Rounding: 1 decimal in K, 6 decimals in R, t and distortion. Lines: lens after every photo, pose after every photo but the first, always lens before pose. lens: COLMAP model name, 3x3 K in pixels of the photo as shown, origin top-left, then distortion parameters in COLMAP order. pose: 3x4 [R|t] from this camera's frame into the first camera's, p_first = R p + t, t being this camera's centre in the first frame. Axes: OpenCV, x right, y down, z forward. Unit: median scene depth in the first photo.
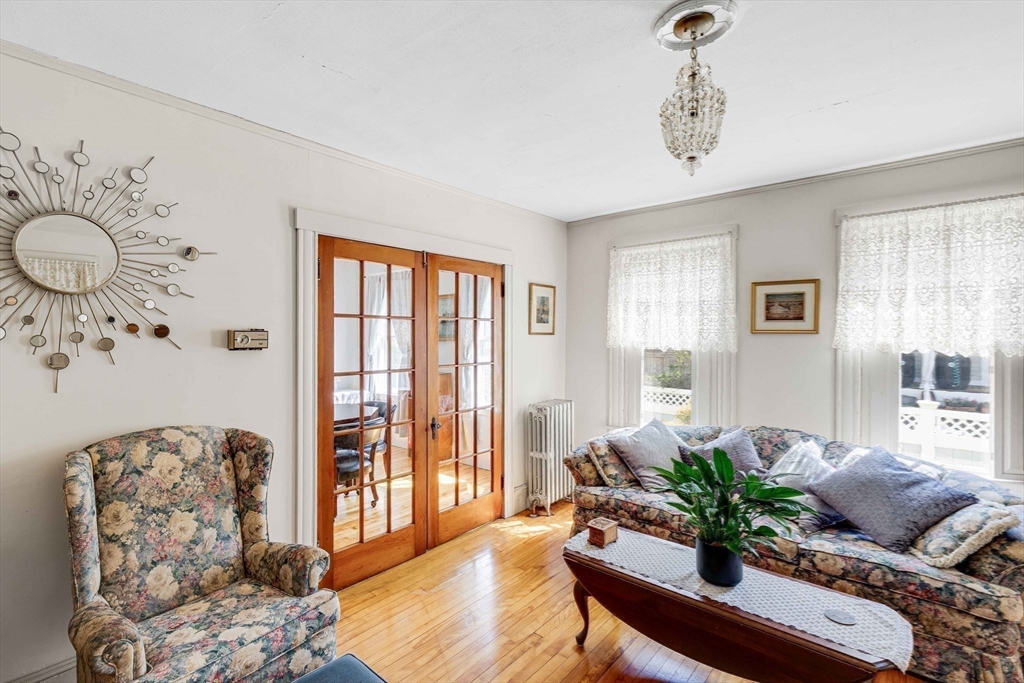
lens RADIAL K [[473.3, 0, 510.7], [0, 473.3, 339.4], [0, 0, 1]] dist [-0.001393, -0.000049]
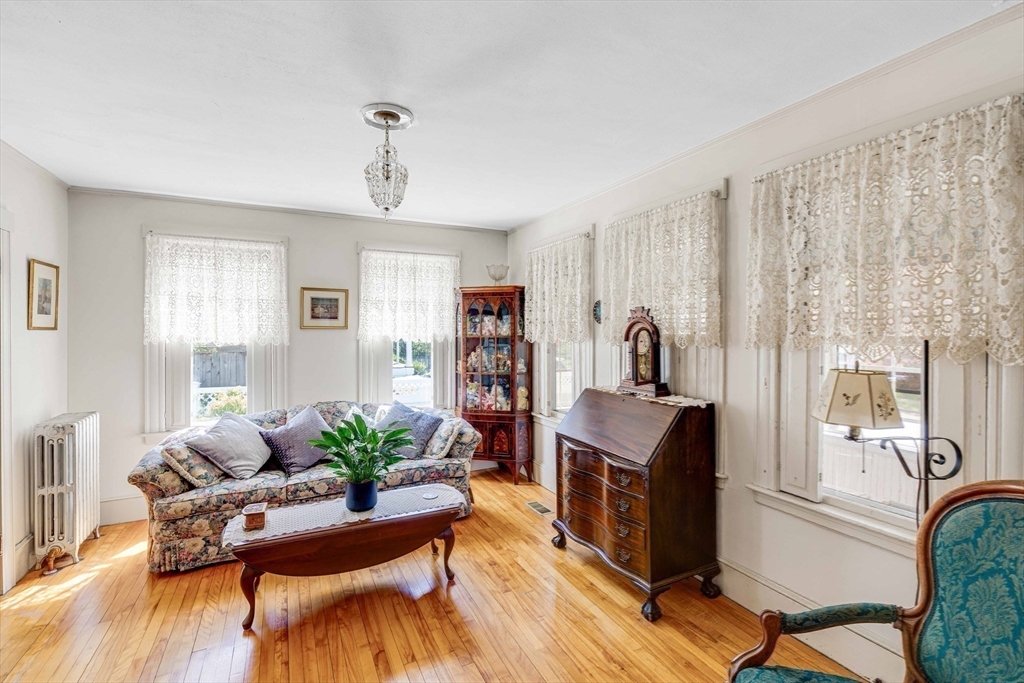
lens RADIAL K [[456.8, 0, 508.9], [0, 456.8, 334.2], [0, 0, 1]] dist [-0.001315, -0.000276]
pose [[0.375249, -0.008917, 0.926881, -0.405223], [0.009554, 0.999938, 0.005752, -0.000469], [-0.926875, 0.006697, 0.375311, 0.066684]]
